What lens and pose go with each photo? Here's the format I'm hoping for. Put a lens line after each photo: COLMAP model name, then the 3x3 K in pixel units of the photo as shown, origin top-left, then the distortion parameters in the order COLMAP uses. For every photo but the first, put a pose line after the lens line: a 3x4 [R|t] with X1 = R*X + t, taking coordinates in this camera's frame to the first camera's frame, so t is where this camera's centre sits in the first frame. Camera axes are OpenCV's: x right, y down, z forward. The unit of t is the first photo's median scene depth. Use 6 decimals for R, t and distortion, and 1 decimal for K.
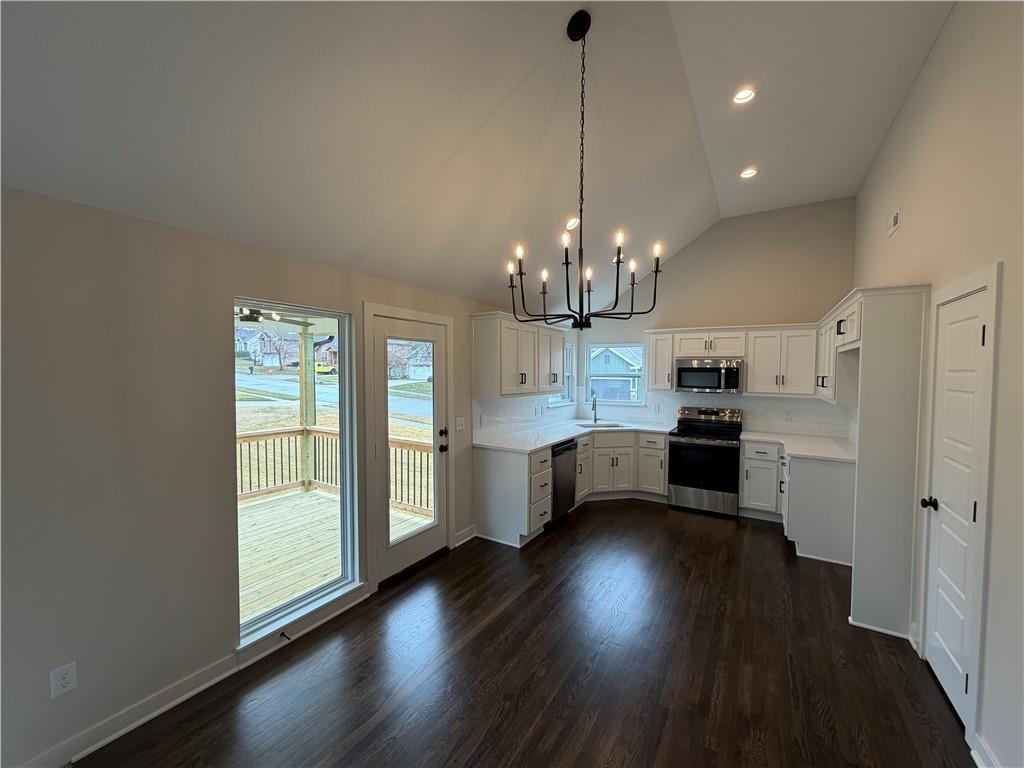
lens RADIAL K [[408.2, 0, 510.8], [0, 408.2, 385.2], [0, 0, 1]] dist [-0.000633, -0.000135]
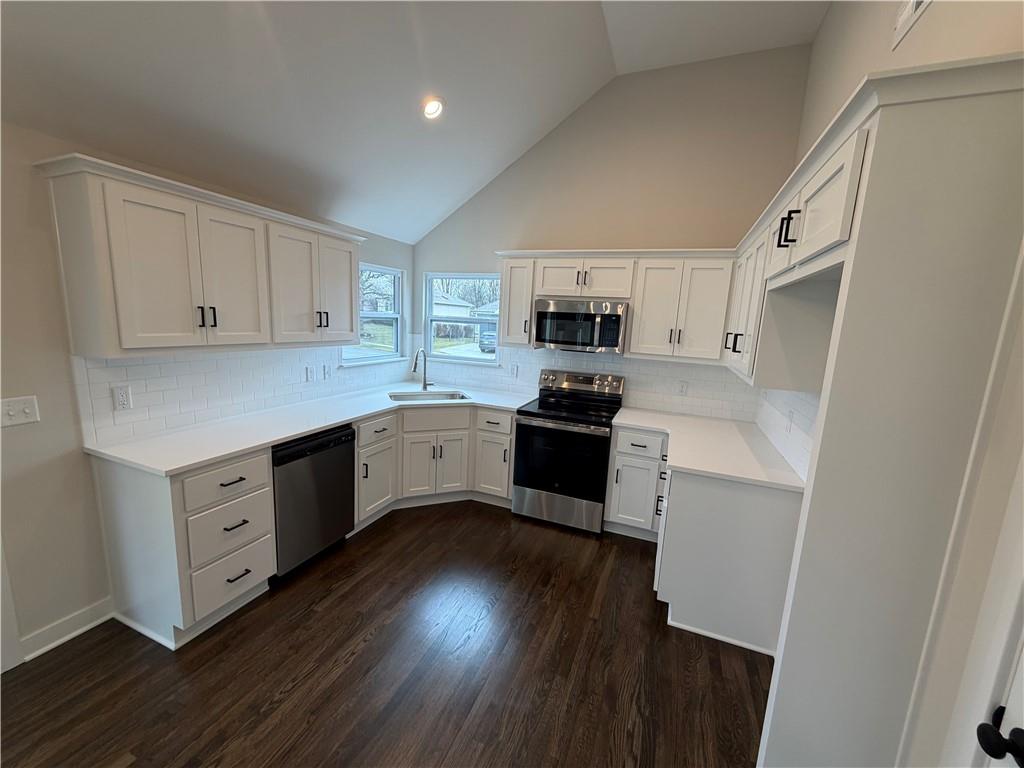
lens RADIAL K [[408.2, 0, 510.7], [0, 408.2, 385.5], [0, 0, 1]] dist [-0.000633, -0.000135]
pose [[0.984796, 0.012404, 0.173274, 0.273105], [-0.035556, 0.990723, 0.131160, -0.010557], [-0.170040, -0.135326, 0.976101, 0.374452]]
